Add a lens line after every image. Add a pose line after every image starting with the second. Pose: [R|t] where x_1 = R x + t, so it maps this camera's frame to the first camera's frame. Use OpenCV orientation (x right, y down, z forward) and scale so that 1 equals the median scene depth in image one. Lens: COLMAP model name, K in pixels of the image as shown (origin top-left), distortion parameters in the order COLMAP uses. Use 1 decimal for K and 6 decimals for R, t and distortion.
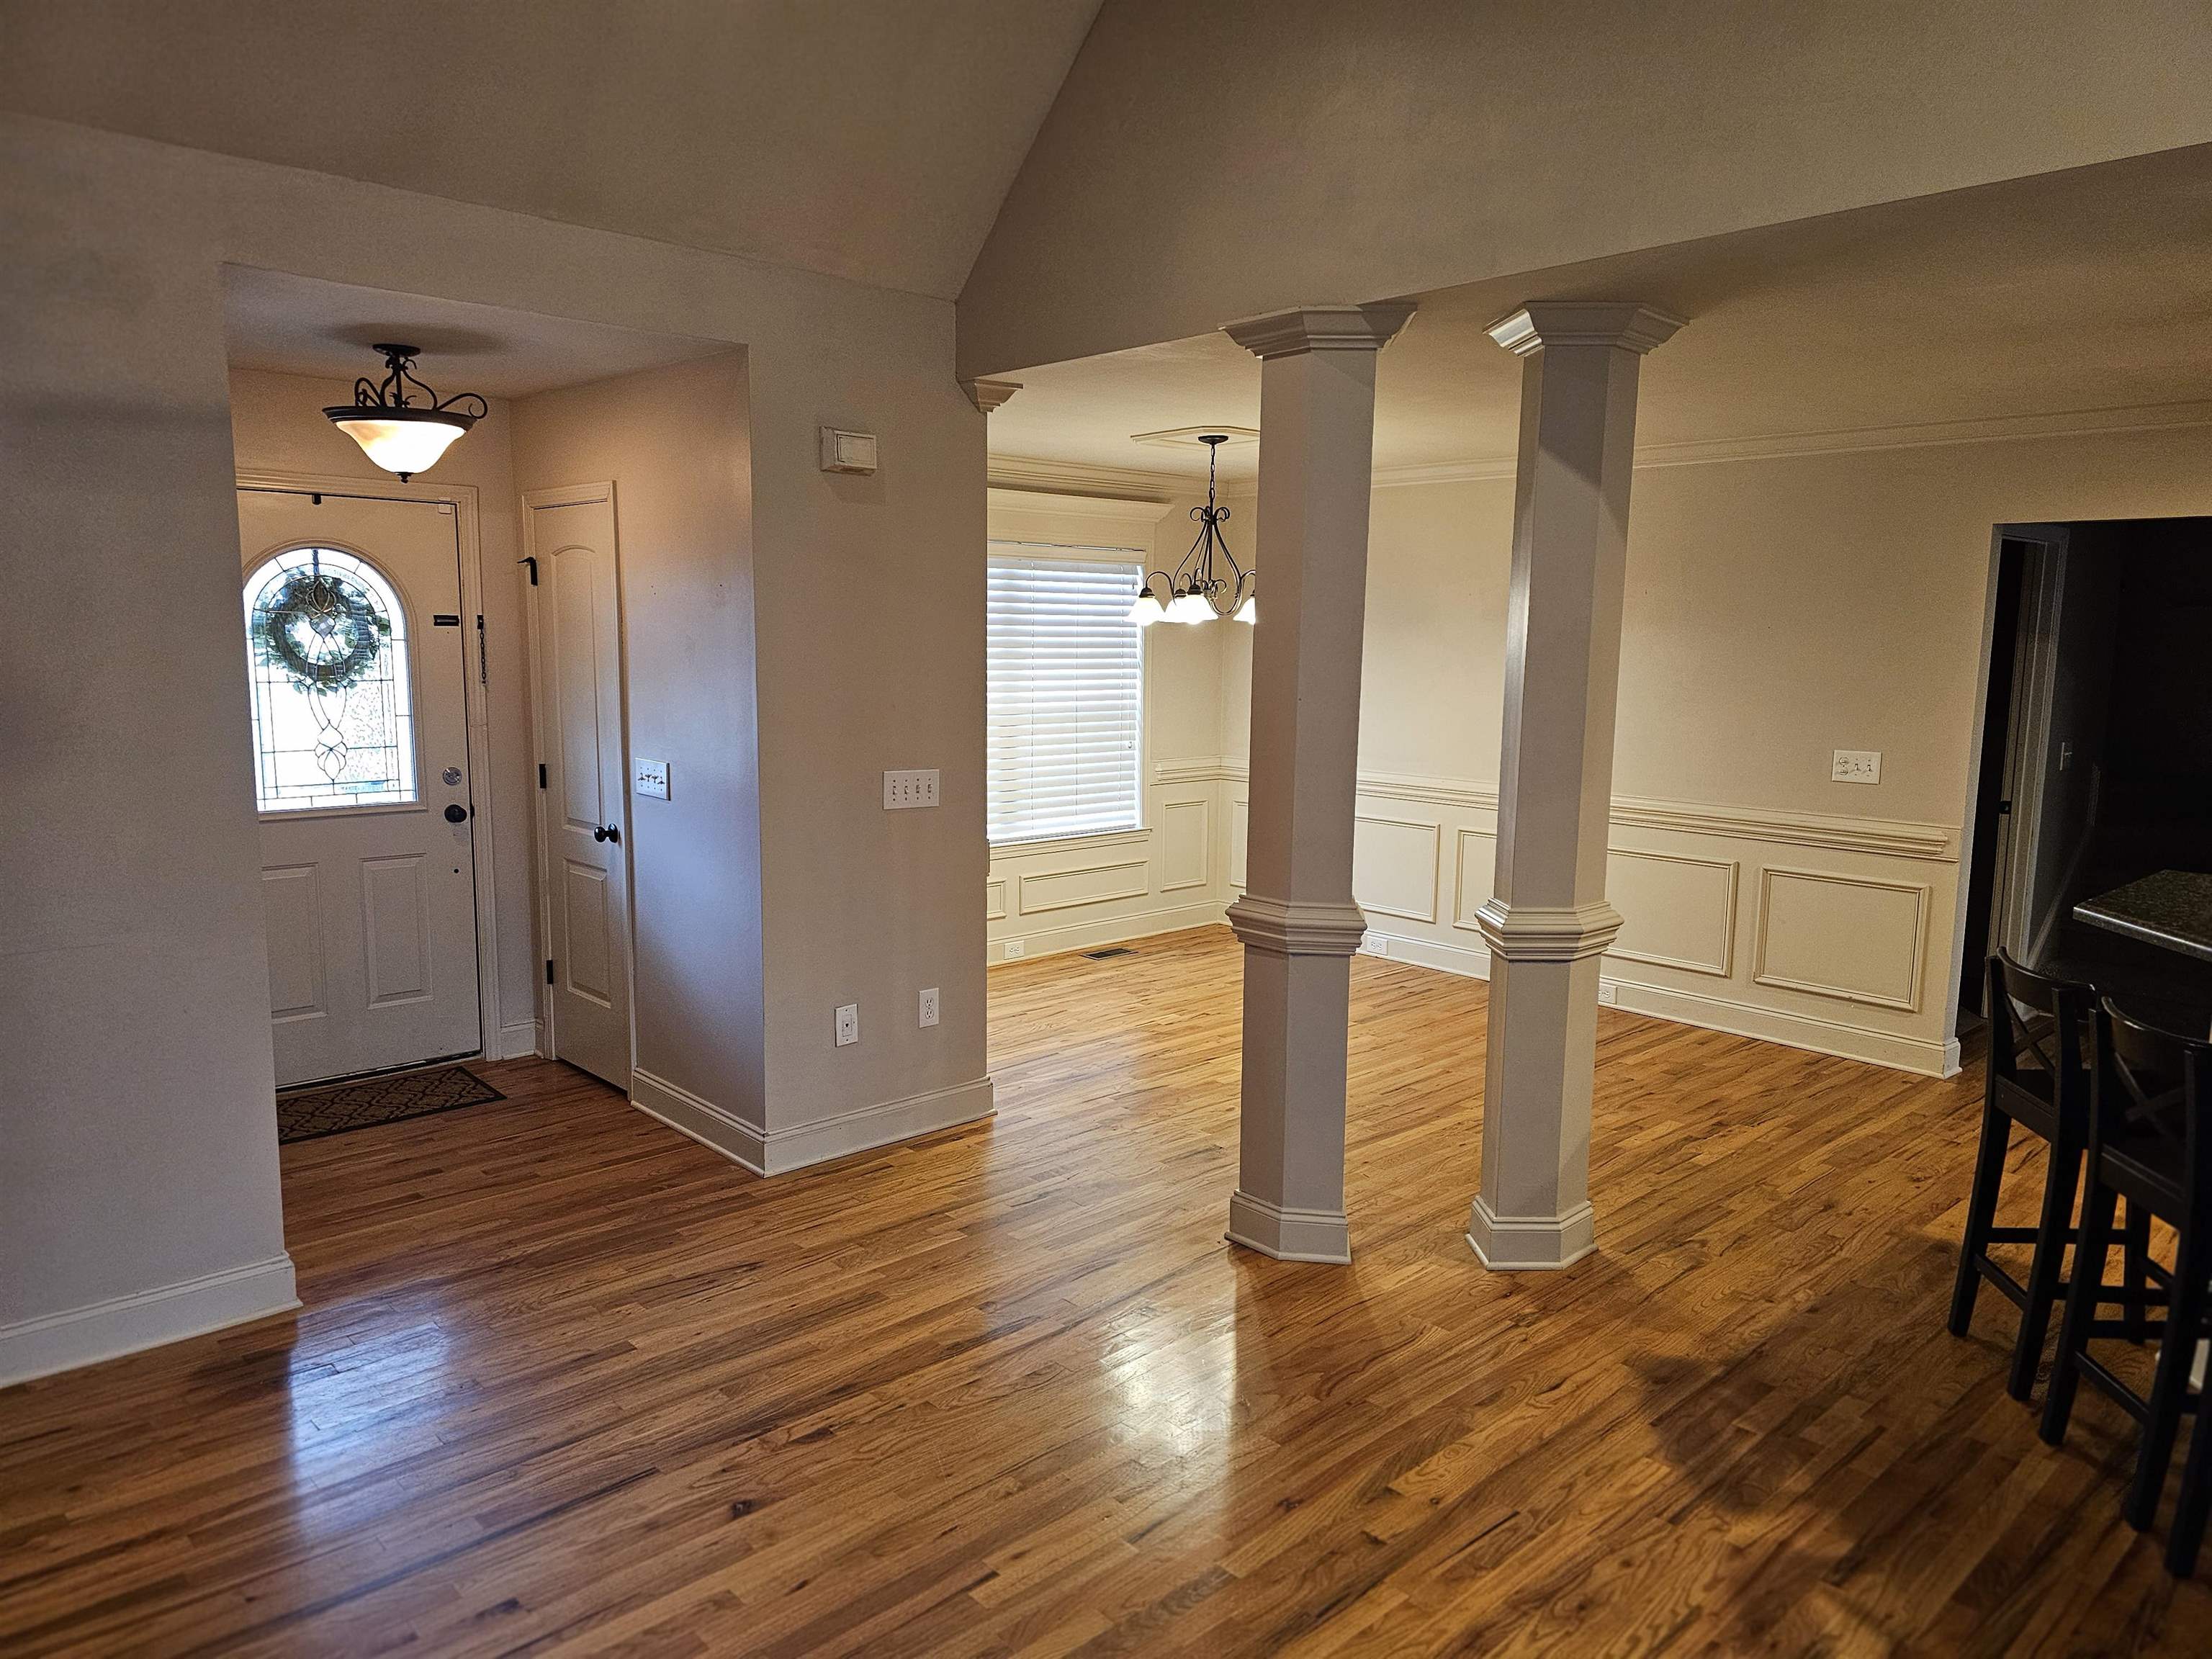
lens RADIAL K [[1491.3, 0, 1102.0], [0, 1491.3, 834.1], [0, 0, 1]] dist [0.022344, -0.009811]
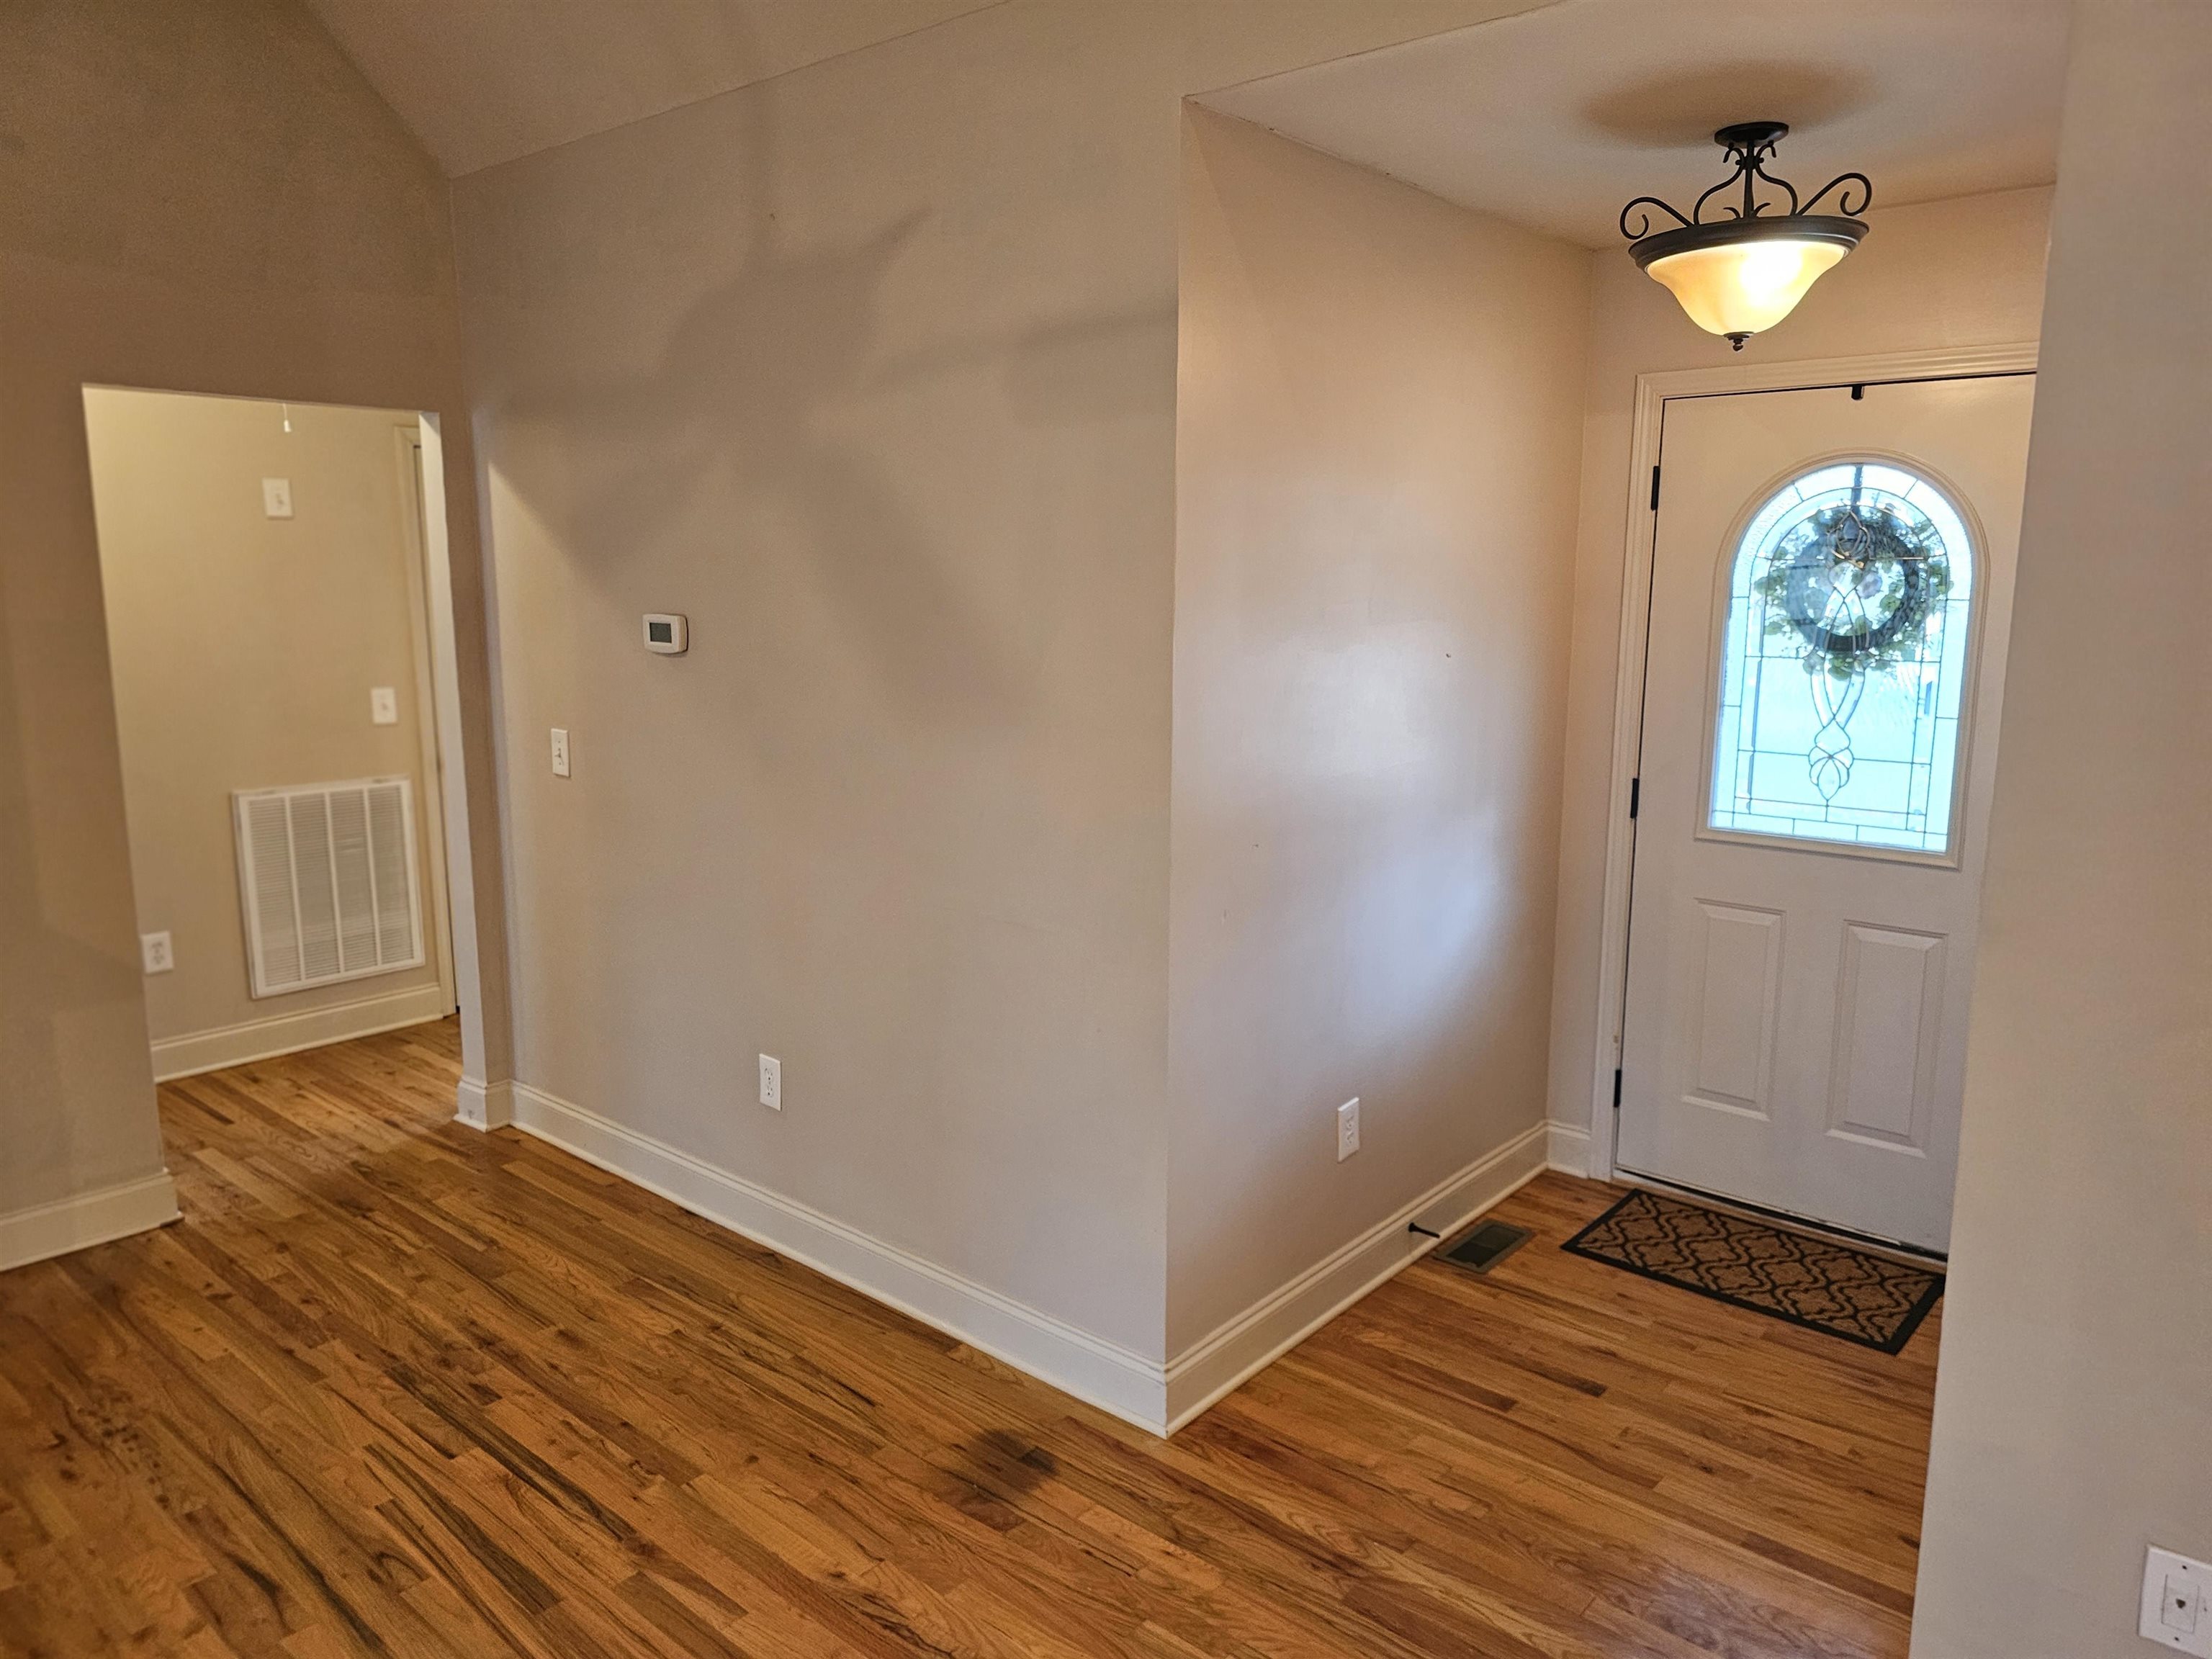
lens RADIAL K [[1491.3, 0, 1105.8], [0, 1491.3, 815.2], [0, 0, 1]] dist [0.022344, -0.009811]
pose [[0.113518, 0.149918, -0.982160, 0.134957], [-0.136110, 0.981576, 0.134097, -0.078436], [0.984169, 0.118459, 0.131832, 0.590851]]
